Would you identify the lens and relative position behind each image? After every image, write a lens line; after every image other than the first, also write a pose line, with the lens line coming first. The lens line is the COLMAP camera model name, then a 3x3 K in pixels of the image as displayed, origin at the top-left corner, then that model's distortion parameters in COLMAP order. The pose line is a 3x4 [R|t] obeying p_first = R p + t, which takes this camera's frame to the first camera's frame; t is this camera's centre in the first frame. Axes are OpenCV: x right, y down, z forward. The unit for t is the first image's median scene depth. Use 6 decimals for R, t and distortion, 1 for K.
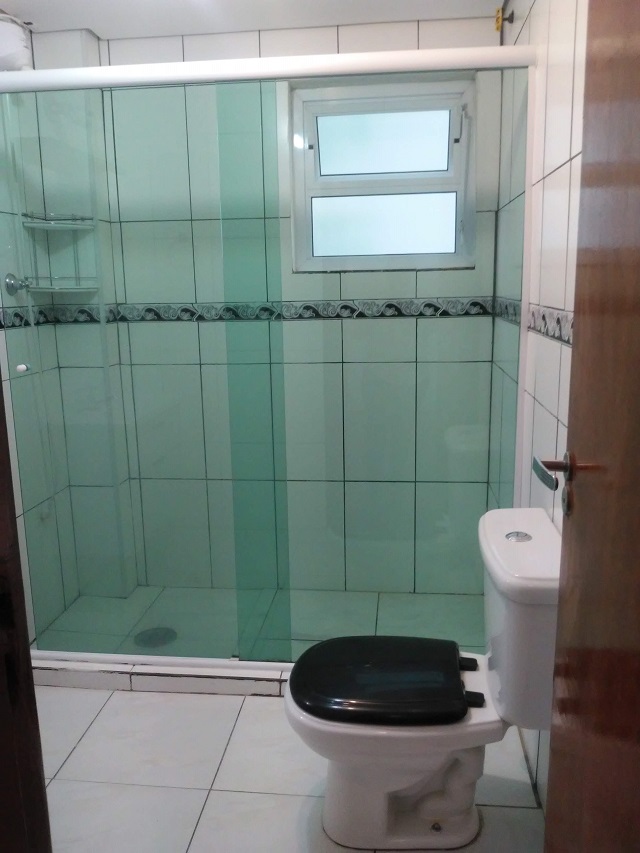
lens RADIAL K [[715.7, 0, 320.0], [0, 715.7, 426.5], [0, 0, 1]] dist [-0.004327, -0.062038]
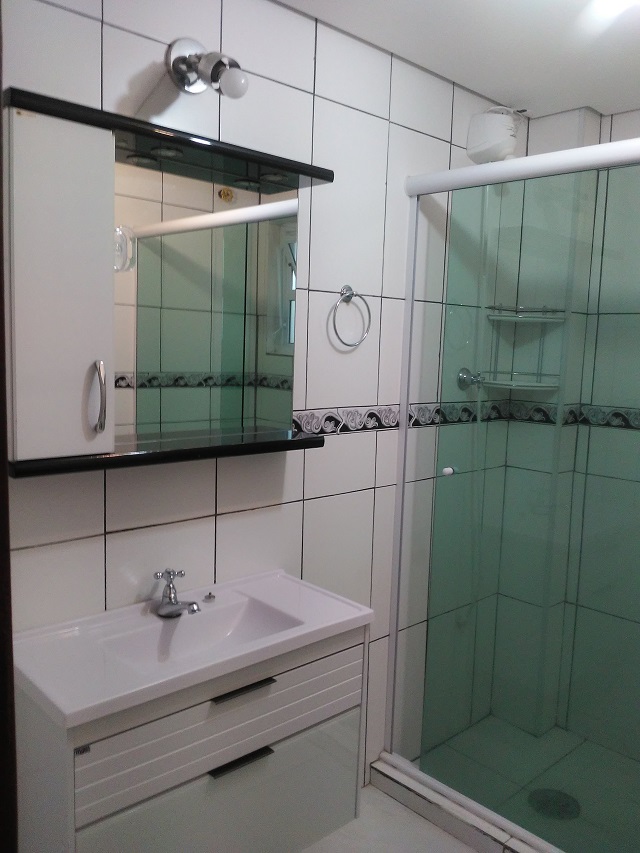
lens RADIAL K [[700.5, 0, 320.0], [0, 700.5, 426.5], [0, 0, 1]] dist [0.009478, -0.052793]
pose [[0.757258, 0.112394, -0.643372, 0.036266], [-0.169502, 0.985149, -0.027405, -0.068704], [0.630737, 0.129805, 0.765063, 0.138837]]
